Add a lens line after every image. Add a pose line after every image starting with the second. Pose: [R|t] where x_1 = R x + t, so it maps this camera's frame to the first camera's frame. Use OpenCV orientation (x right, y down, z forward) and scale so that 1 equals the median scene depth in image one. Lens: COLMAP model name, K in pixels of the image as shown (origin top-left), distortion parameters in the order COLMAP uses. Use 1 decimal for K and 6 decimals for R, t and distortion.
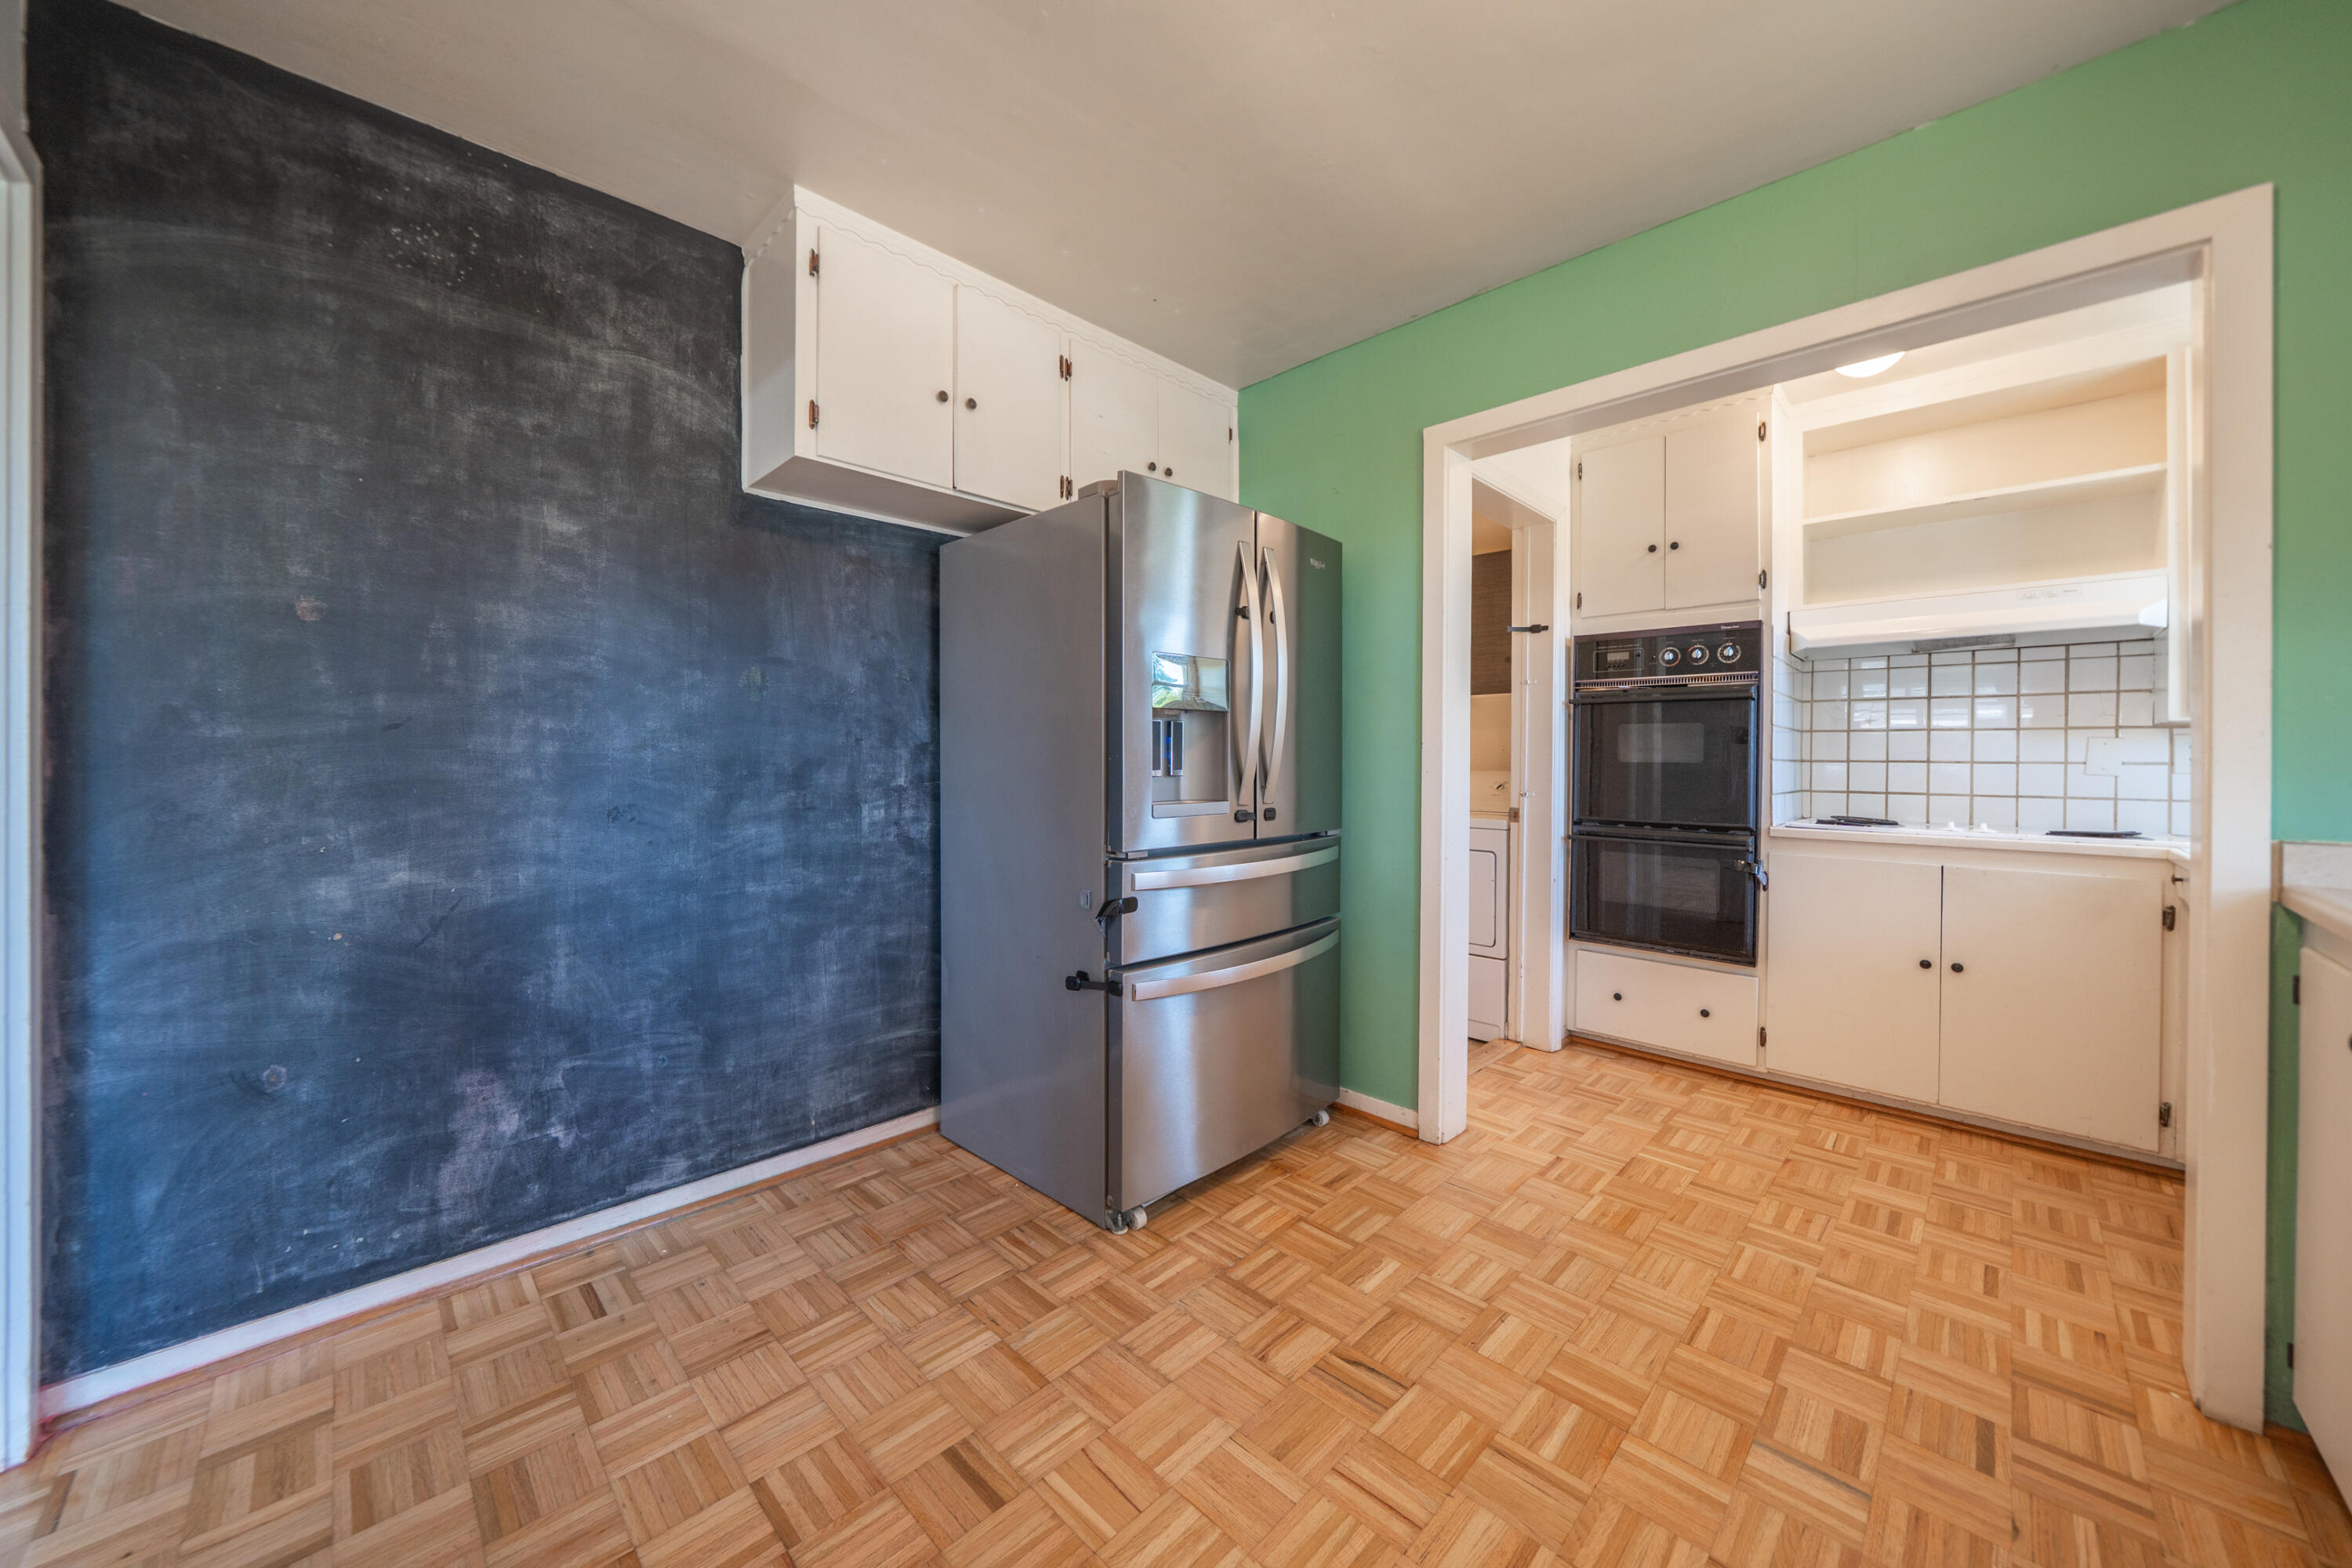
lens RADIAL K [[838.9, 0, 1169.4], [0, 838.9, 766.9], [0, 0, 1]] dist [-0.009712, 0.000229]
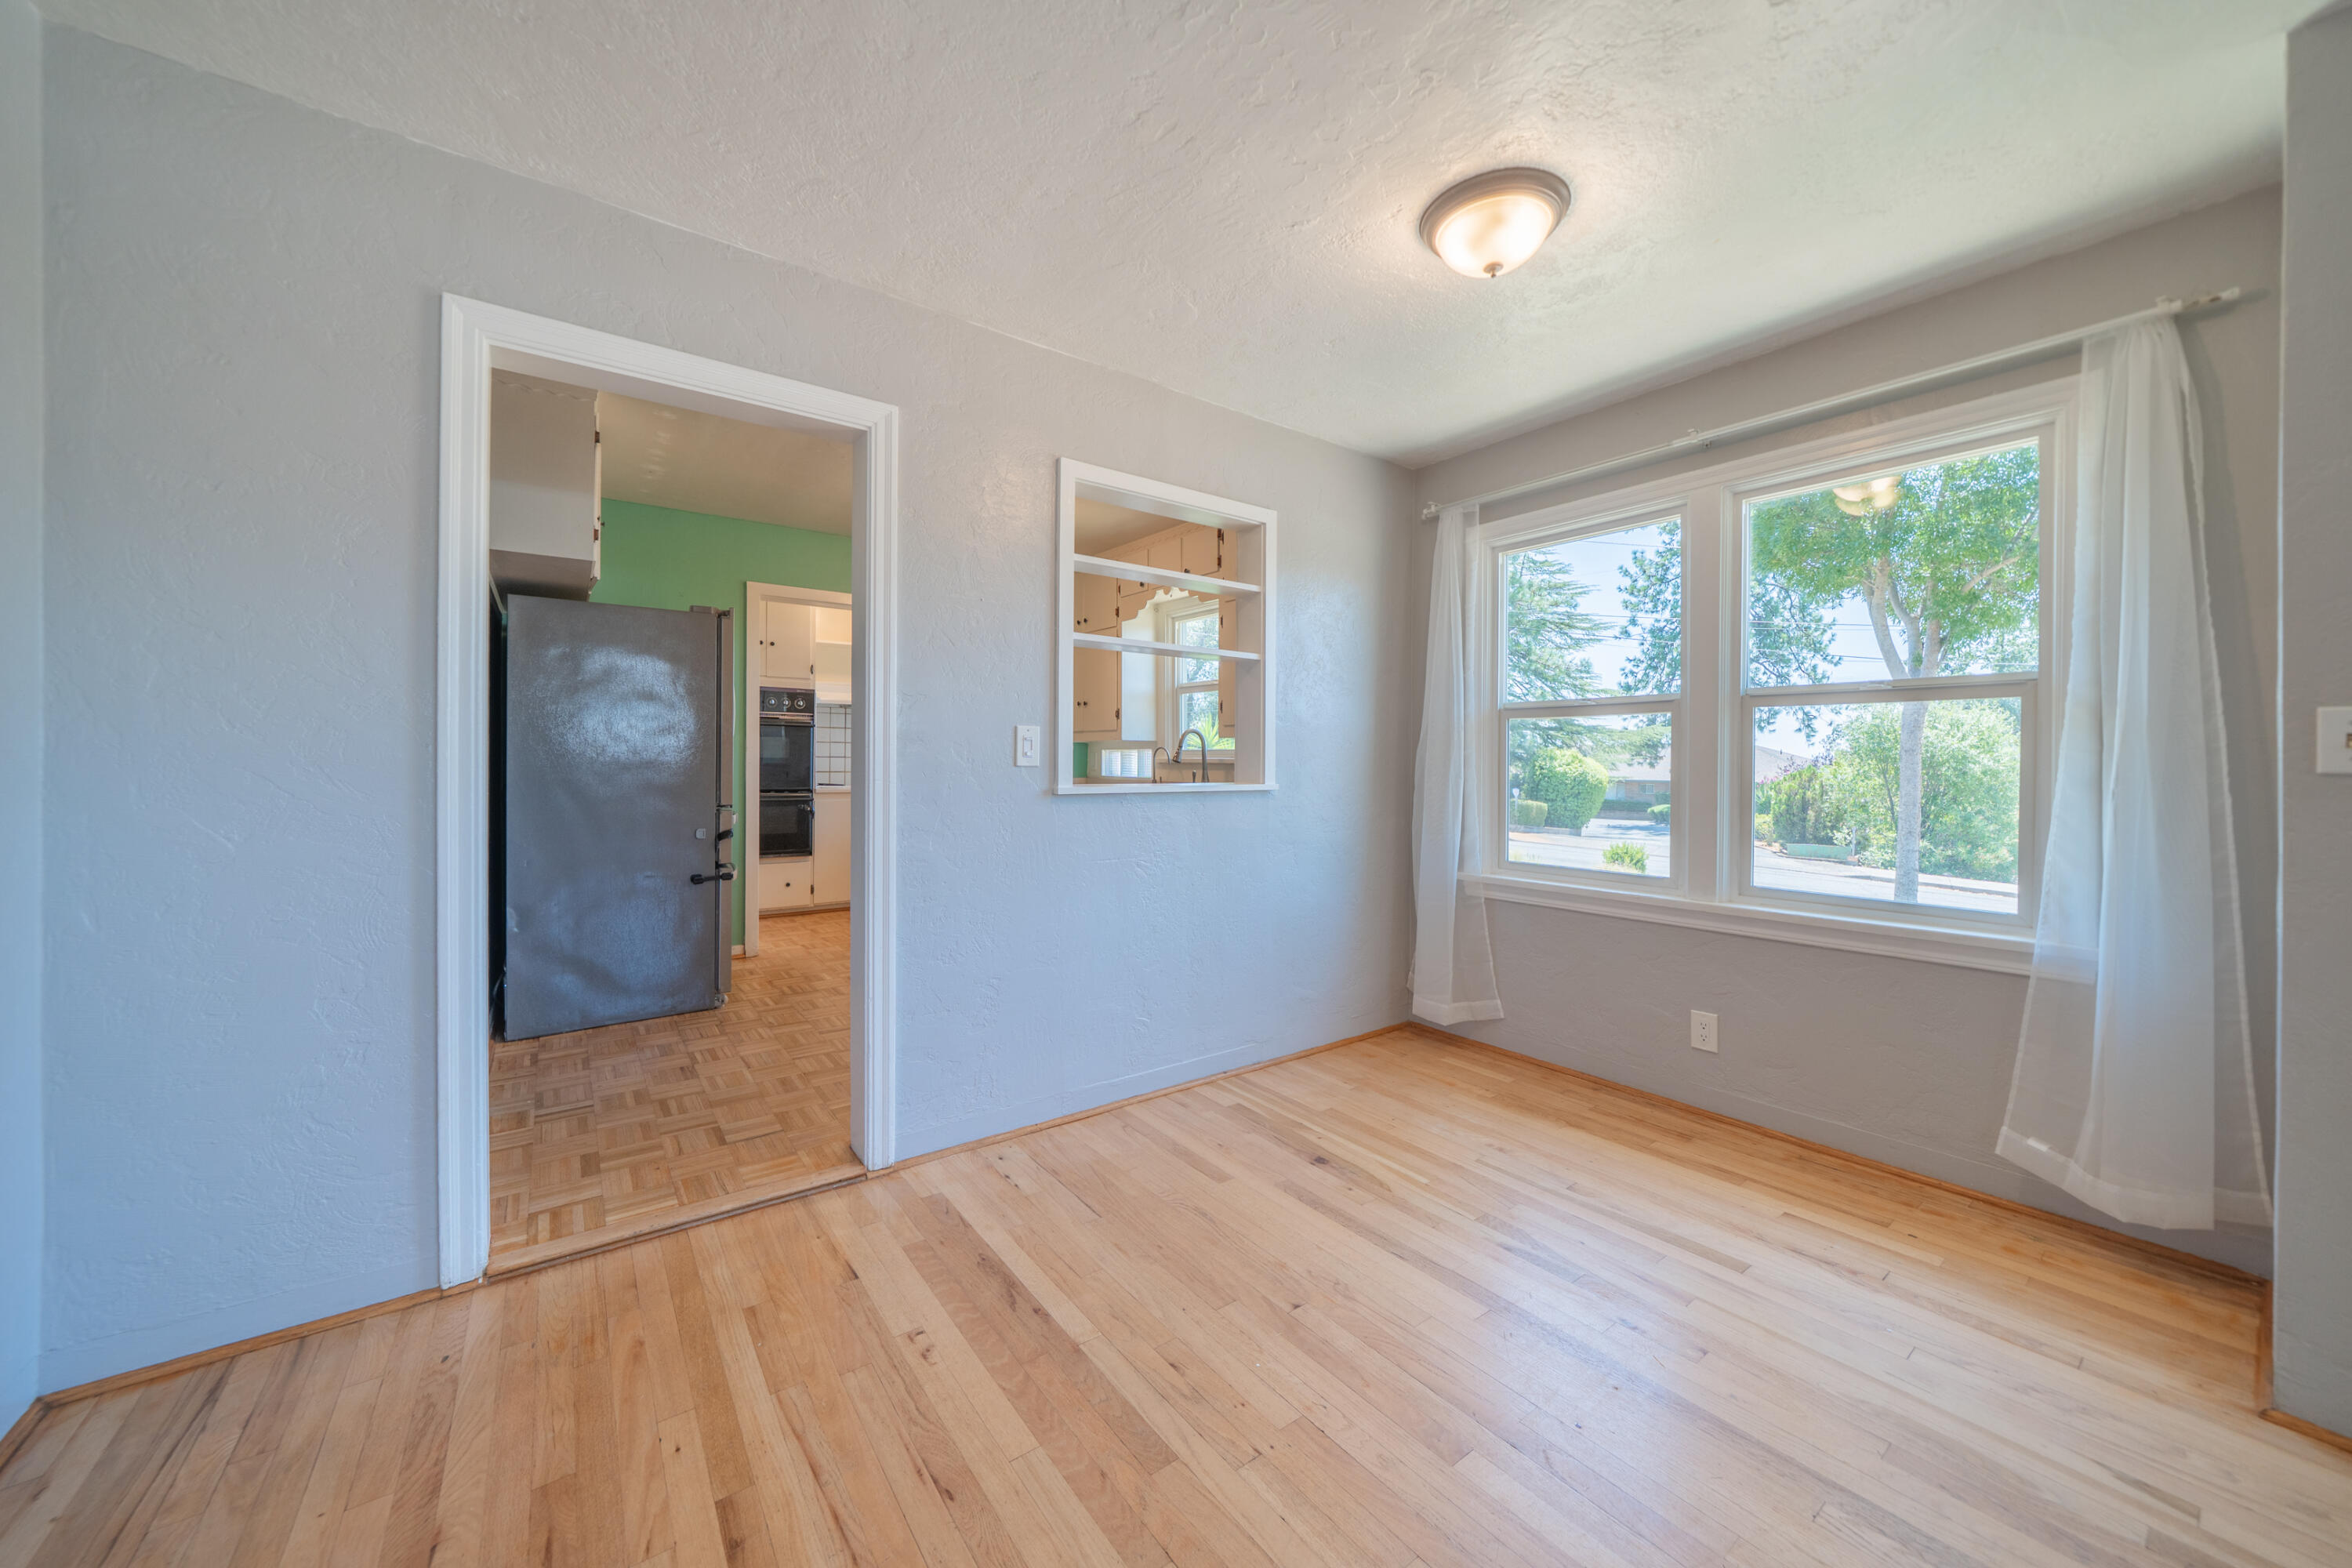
lens RADIAL K [[838.9, 0, 1167.1], [0, 838.9, 766.1], [0, 0, 1]] dist [-0.009712, 0.000229]
pose [[0.155280, -0.010682, 0.987813, -1.495810], [0.002608, 0.999942, 0.010403, -0.003914], [-0.987867, 0.000961, 0.155299, -0.244919]]
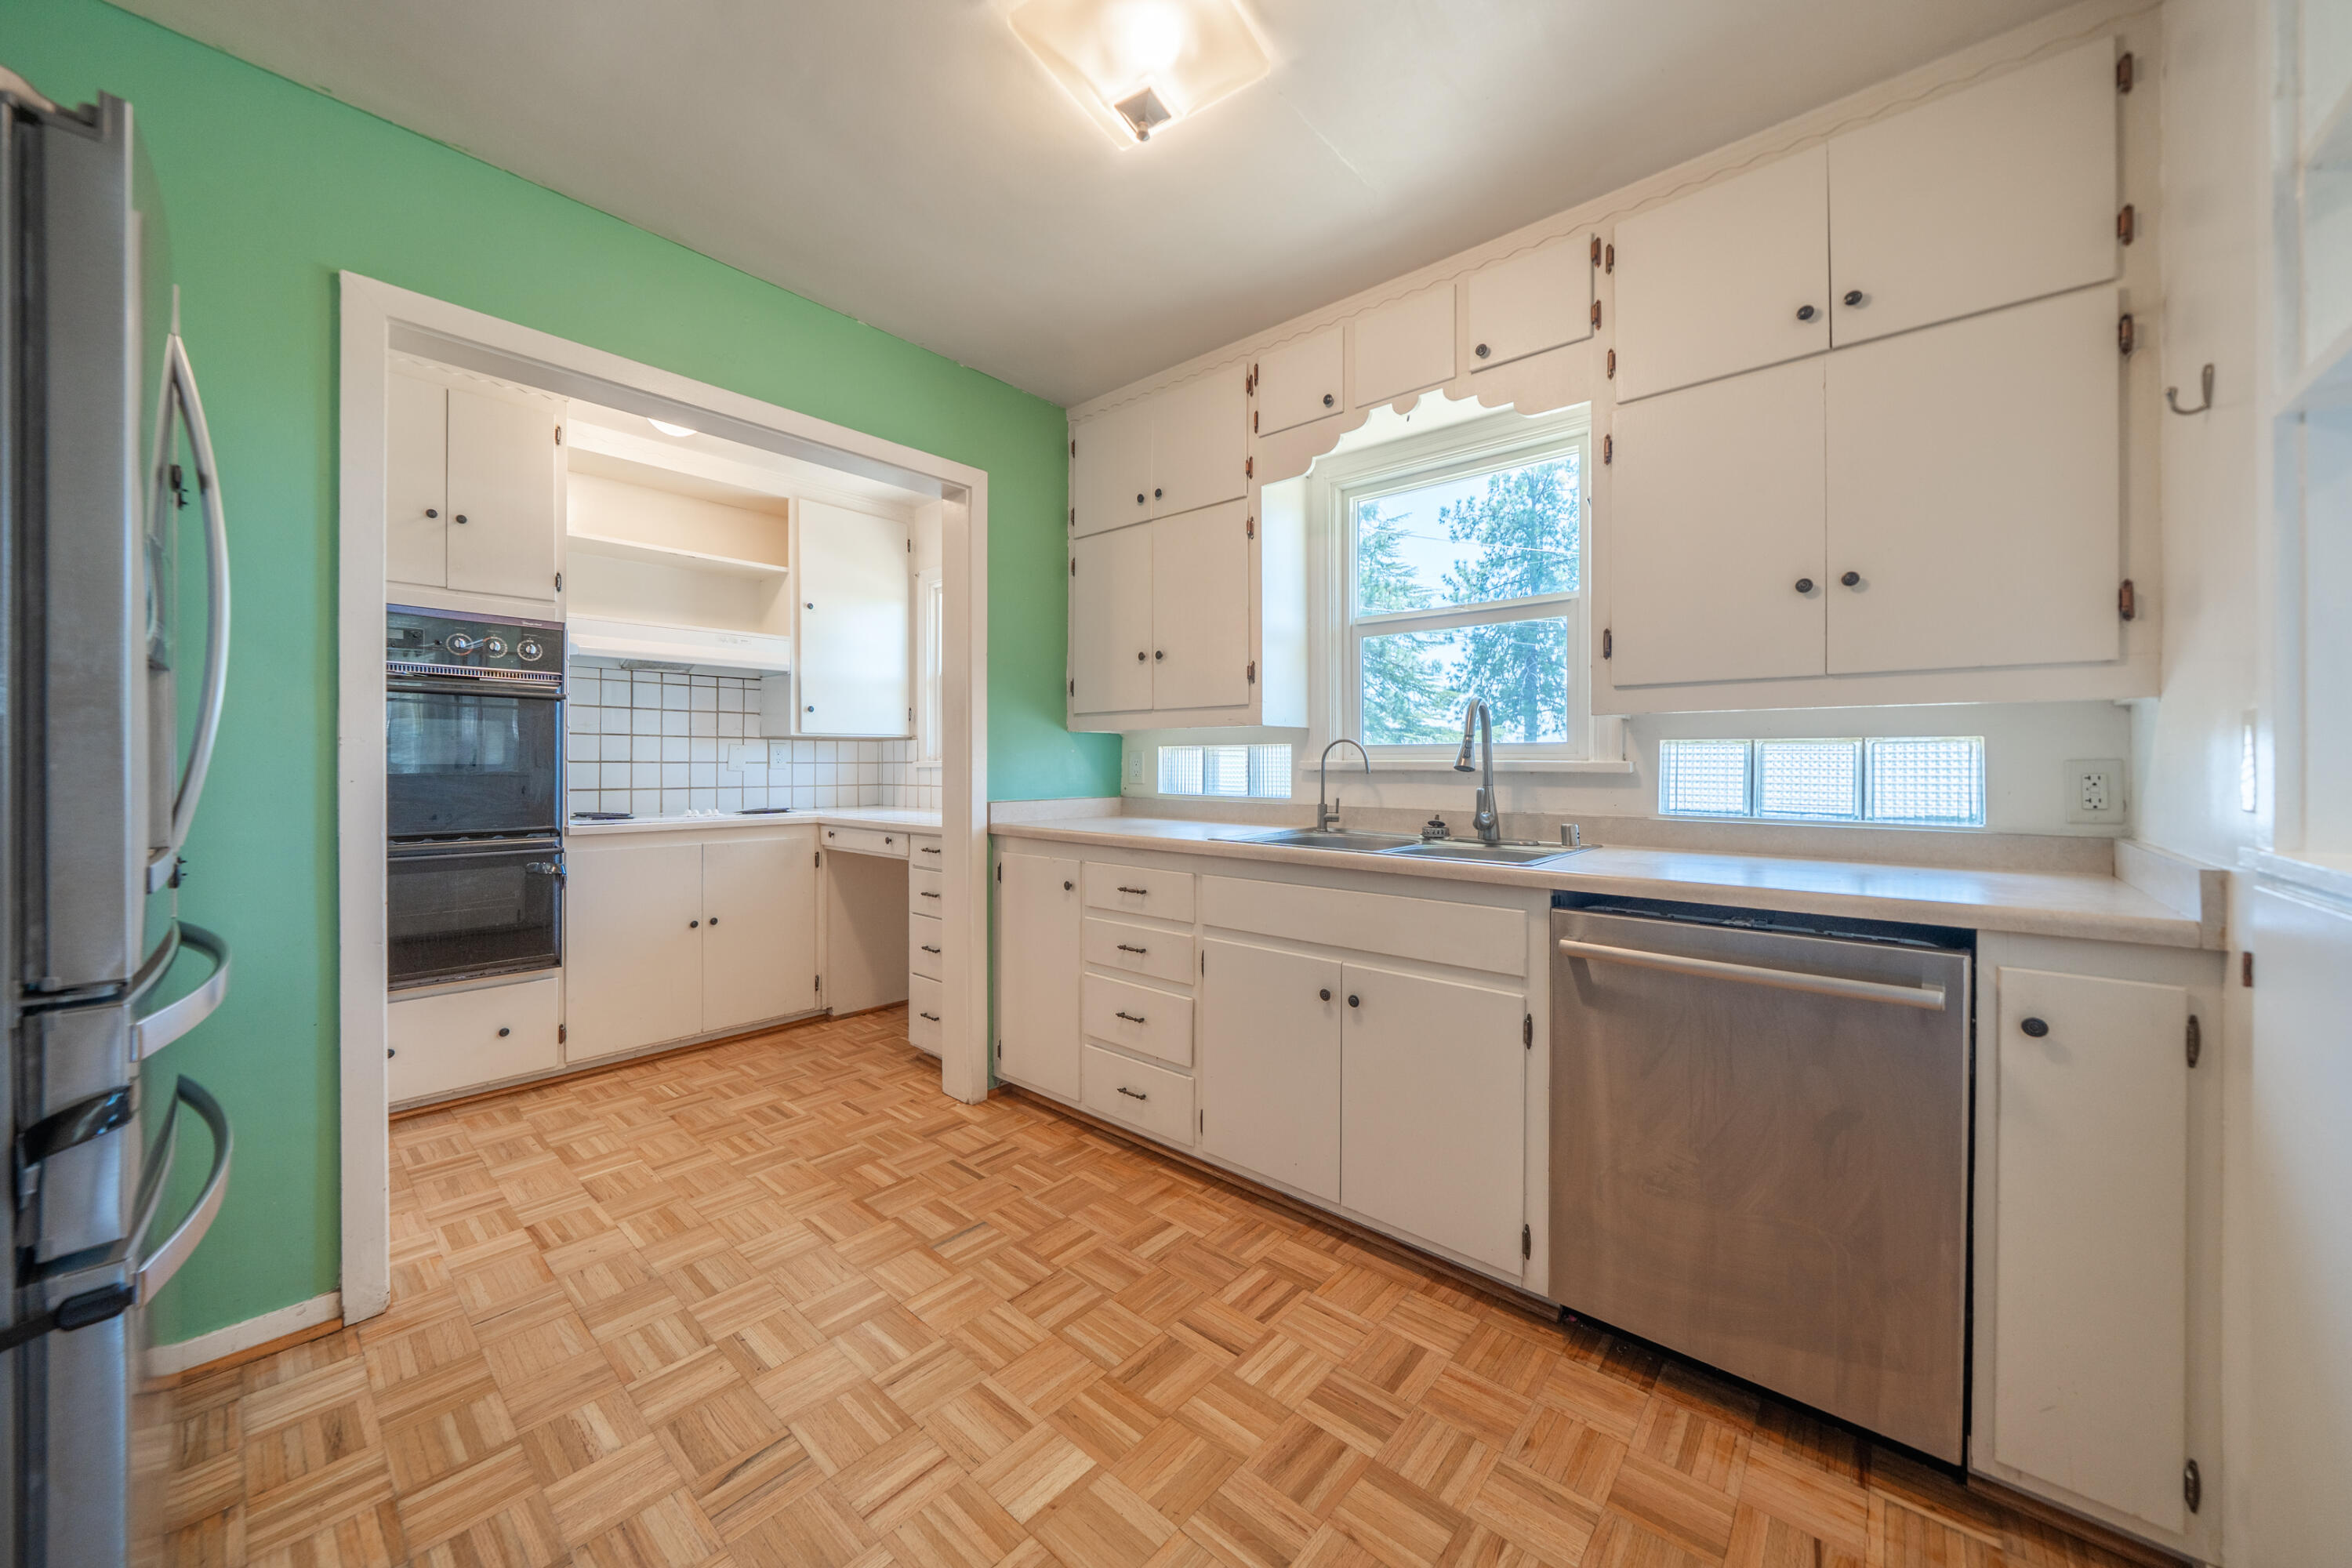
lens RADIAL K [[838.9, 0, 1170.6], [0, 838.9, 765.3], [0, 0, 1]] dist [-0.009712, 0.000229]
pose [[-0.061651, -0.008065, 0.998065, -0.425411], [0.006885, 0.999940, 0.008506, -0.007906], [-0.998074, 0.007396, -0.061591, 0.397131]]
